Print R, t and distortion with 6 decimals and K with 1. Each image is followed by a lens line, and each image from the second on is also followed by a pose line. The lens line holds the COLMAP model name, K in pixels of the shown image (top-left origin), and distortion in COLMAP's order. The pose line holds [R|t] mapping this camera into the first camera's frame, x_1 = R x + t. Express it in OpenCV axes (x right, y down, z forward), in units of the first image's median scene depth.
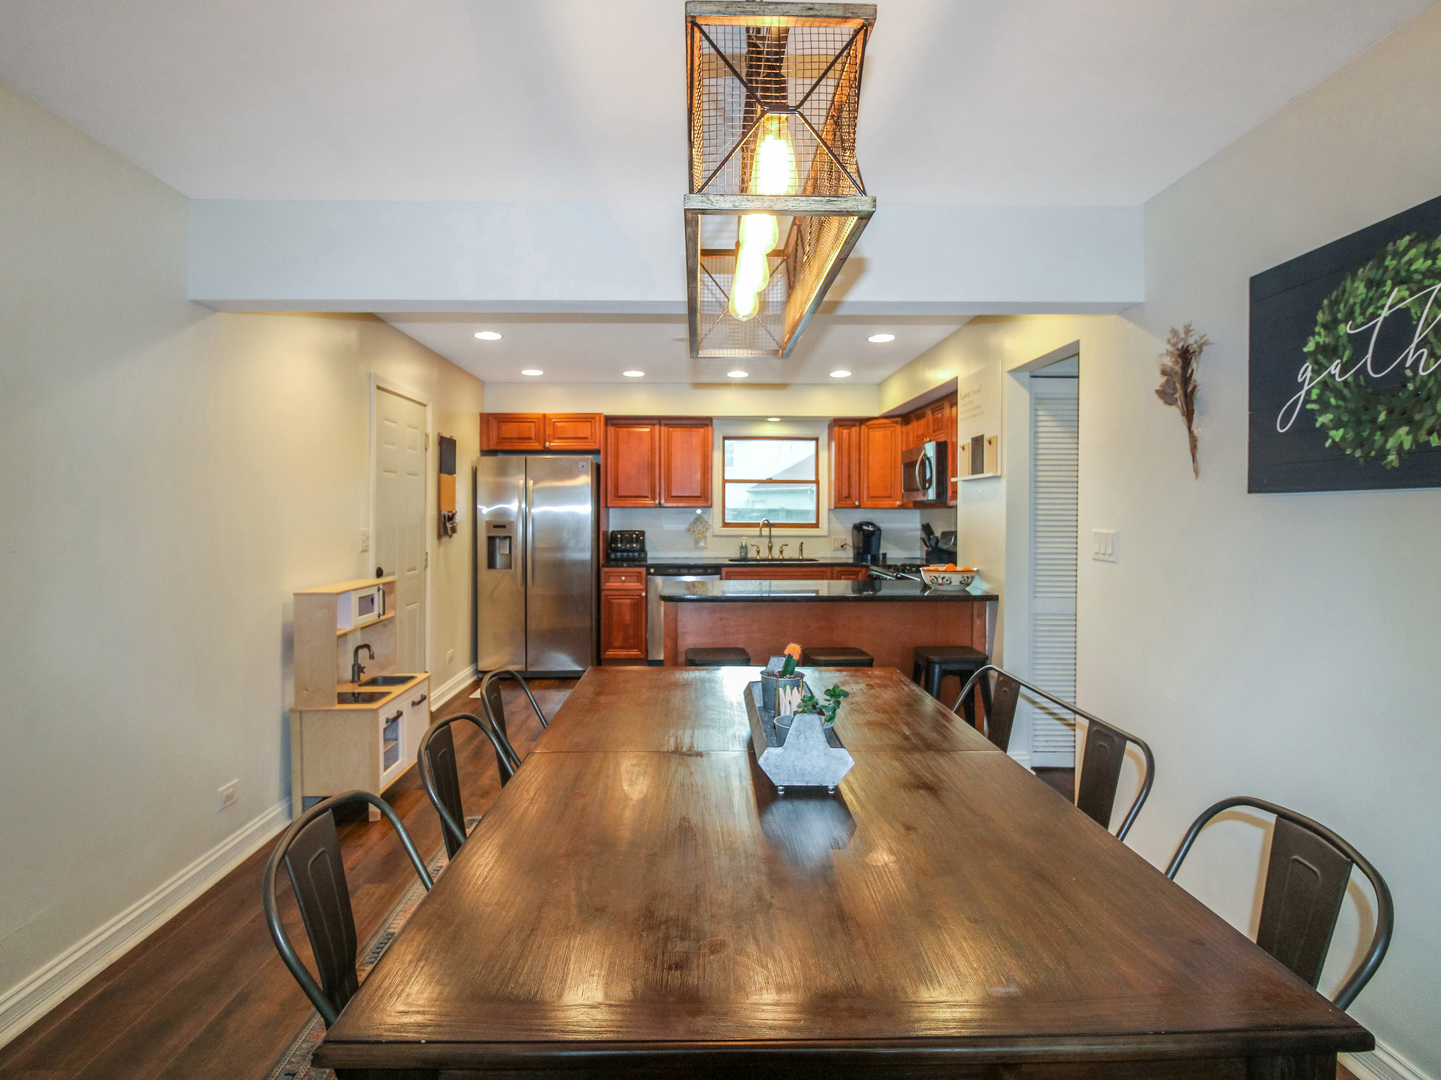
lens RADIAL K [[814.7, 0, 716.9], [0, 814.7, 518.2], [0, 0, 1]] dist [0.005000, 0.000257]
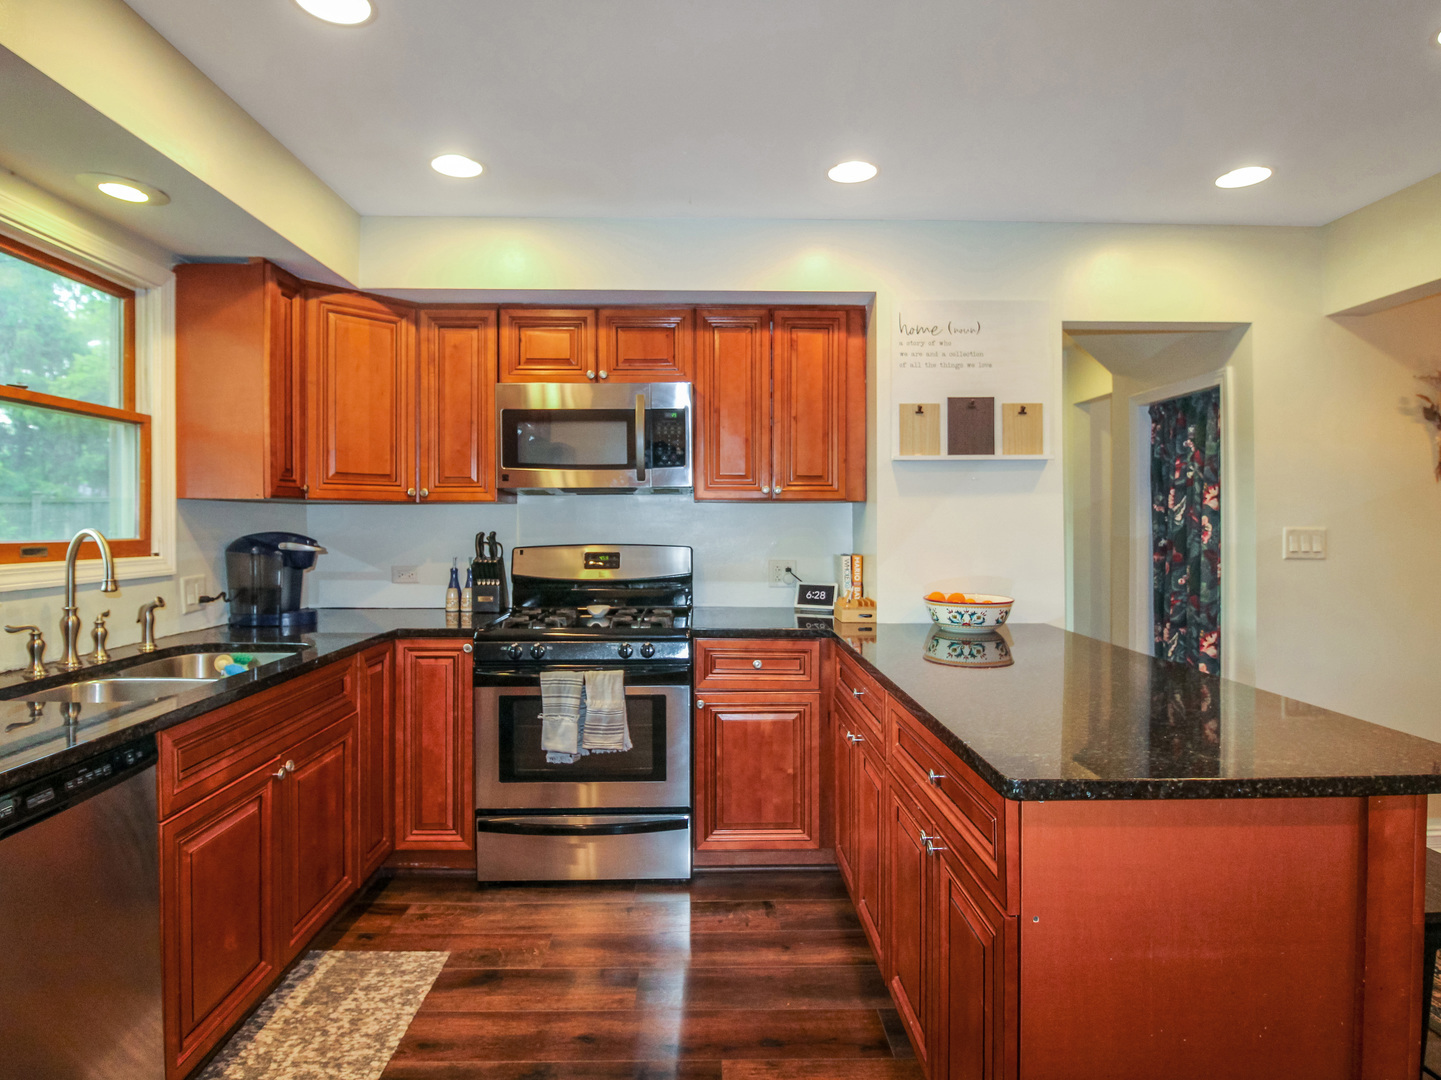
lens RADIAL K [[814.7, 0, 716.9], [0, 814.7, 518.2], [0, 0, 1]] dist [0.005000, 0.000257]
pose [[0.002399, 0.002025, 0.999995, -0.234216], [0.008441, 0.999962, -0.002045, -0.000258], [-0.999961, 0.008446, 0.002382, 0.798092]]
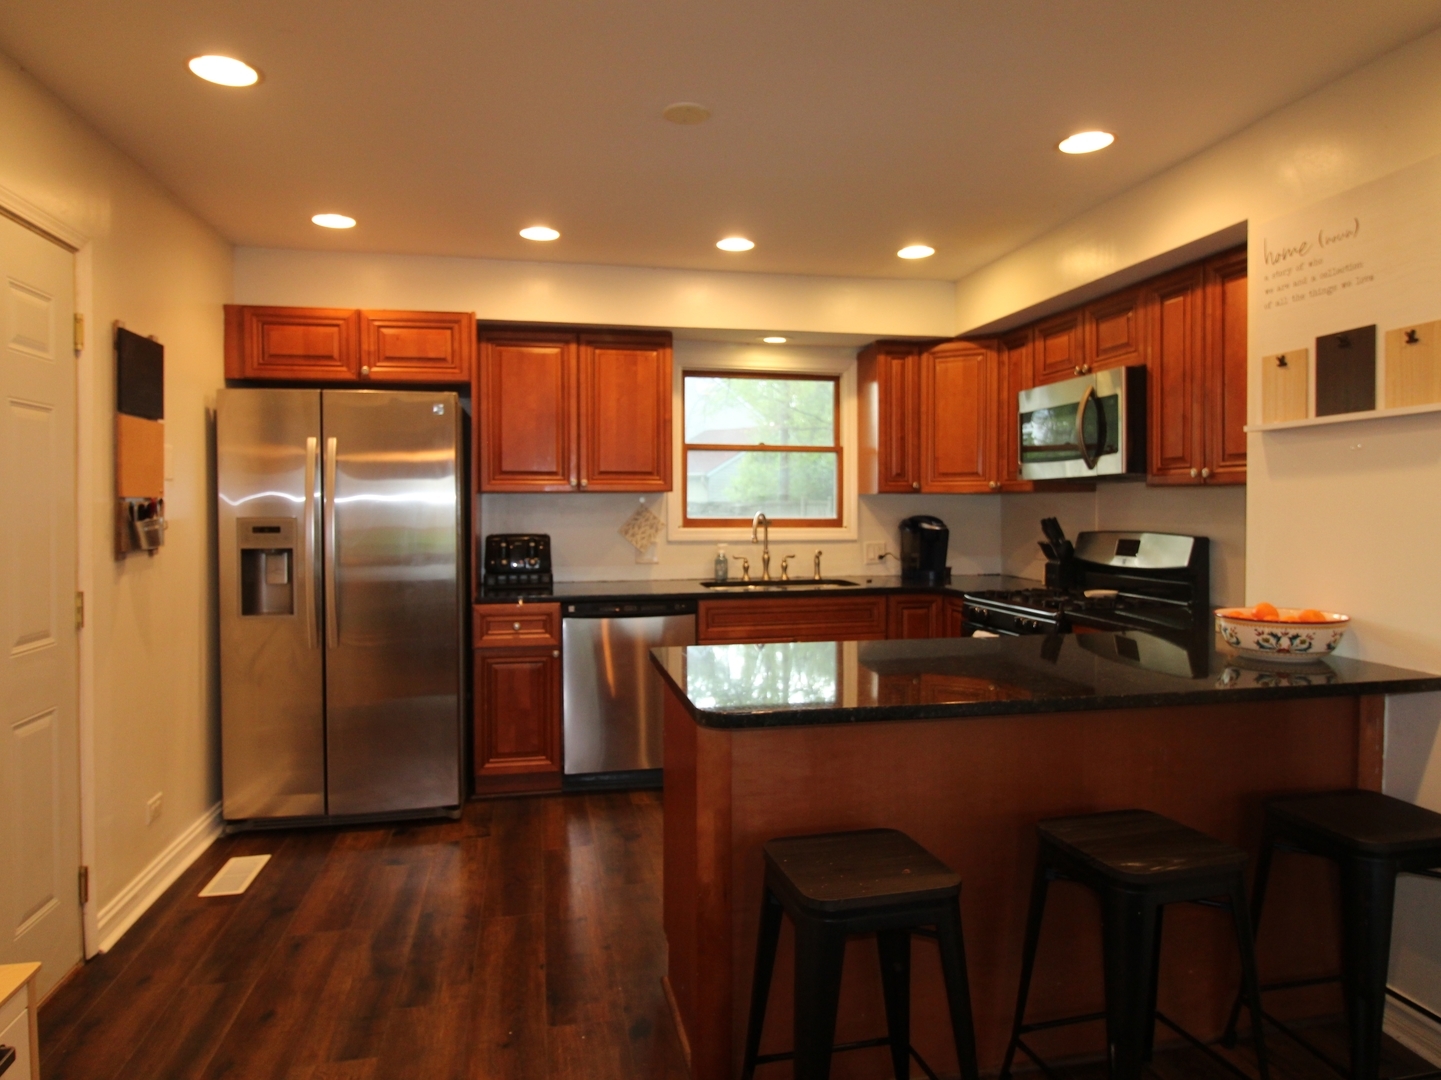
lens RADIAL K [[925.6, 0, 719.3], [0, 925.6, 518.2], [0, 0, 1]] dist [0.002453, 0.000803]
pose [[0.984359, -0.006739, 0.176048, -0.087243], [0.005832, 0.999967, 0.005668, 0.001284], [-0.176080, -0.004553, 0.984365, 0.365531]]
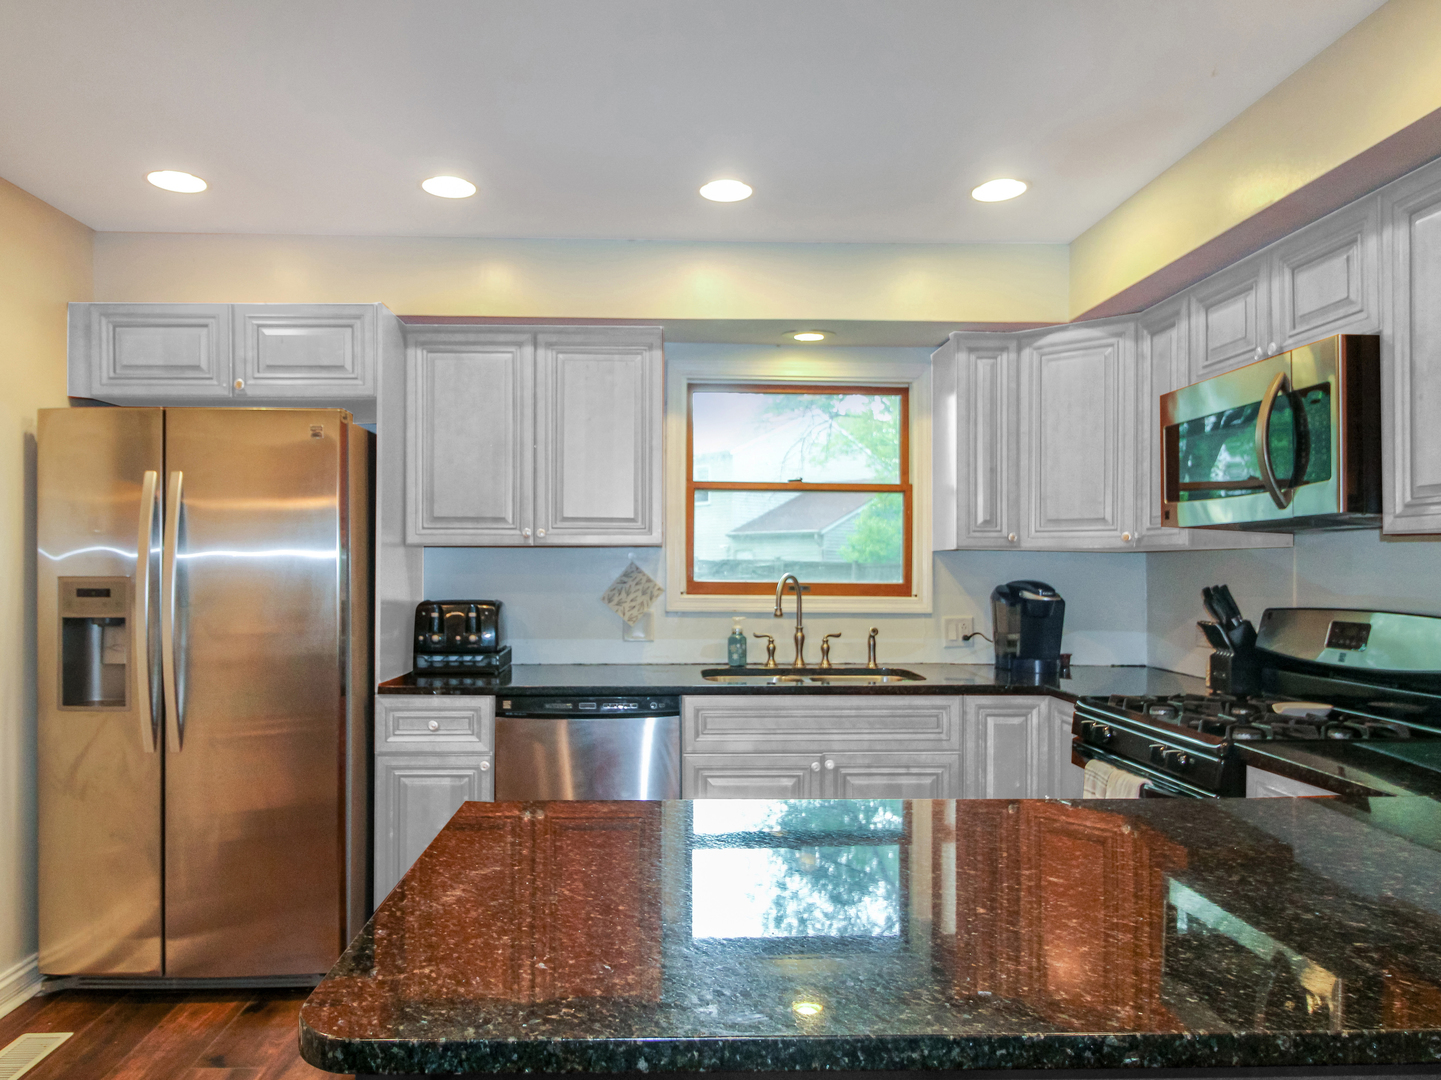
lens RADIAL K [[972.1, 0, 690.1], [0, 972.1, 560.0], [0, 0, 1]] dist [0.003986, -0.002235]
pose [[0.999998, 0.001211, 0.001369, 0.007932], [-0.001191, 0.999896, -0.014388, 0.000953], [-0.001386, 0.014386, 0.999896, 0.509707]]
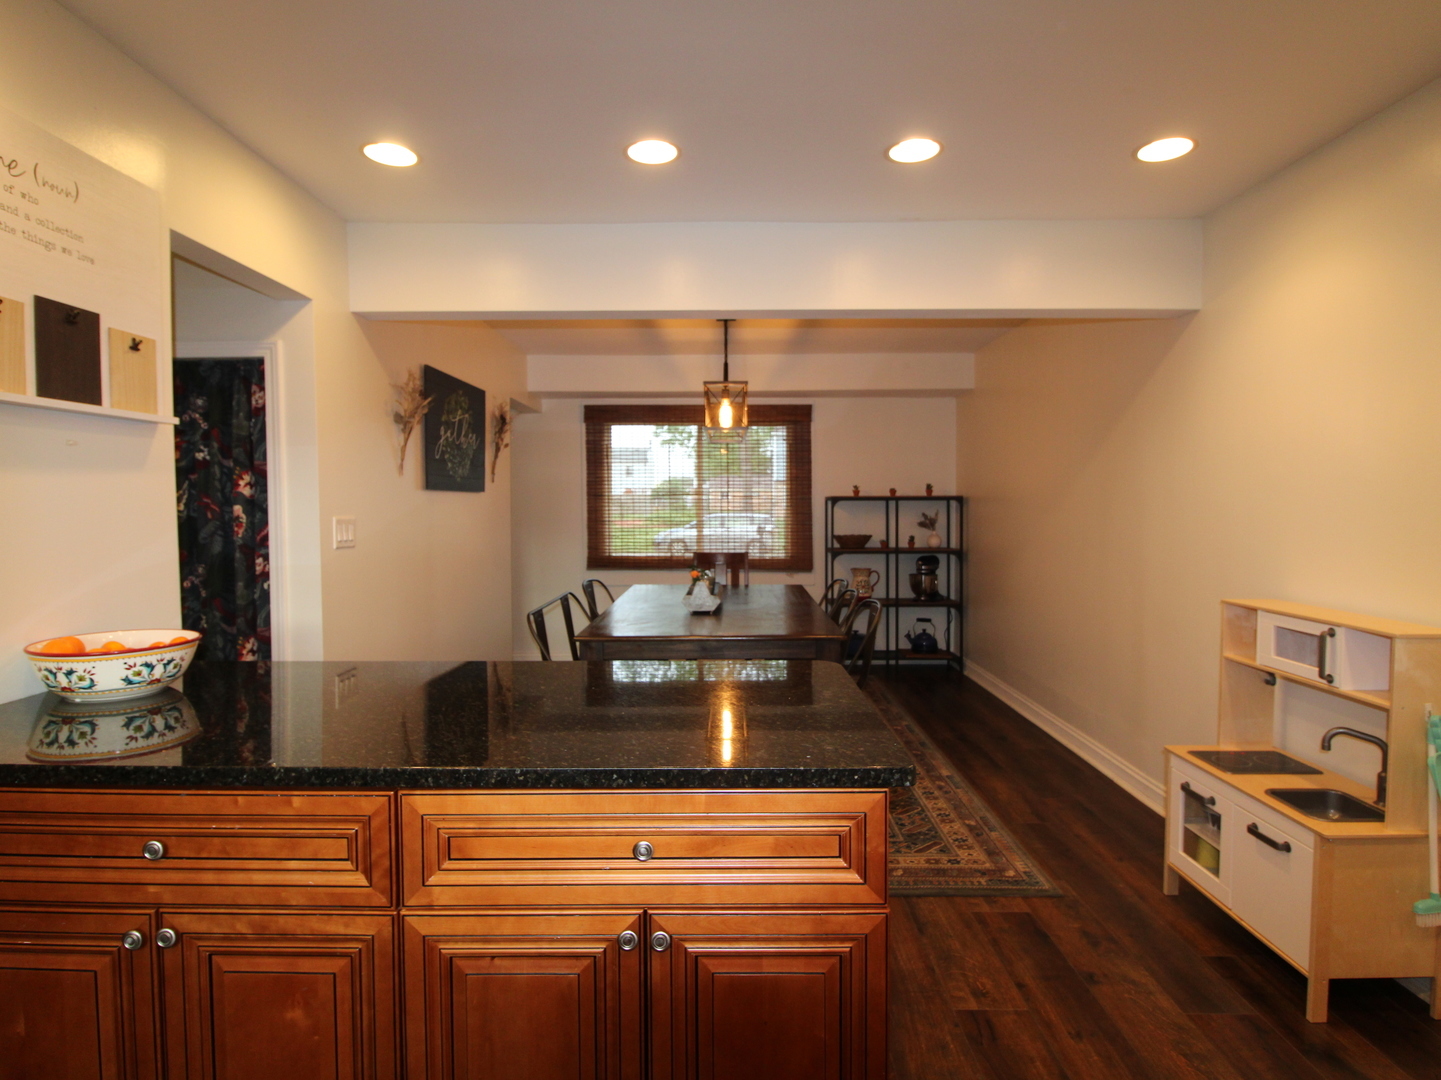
lens RADIAL K [[814.7, 0, 716.9], [0, 814.7, 518.2], [0, 0, 1]] dist [0.005000, 0.000257]
pose [[-0.999366, 0.003372, 0.035438, -0.012847], [0.004237, 0.999695, 0.024337, -0.002587], [-0.035346, 0.024471, -0.999075, 0.916437]]
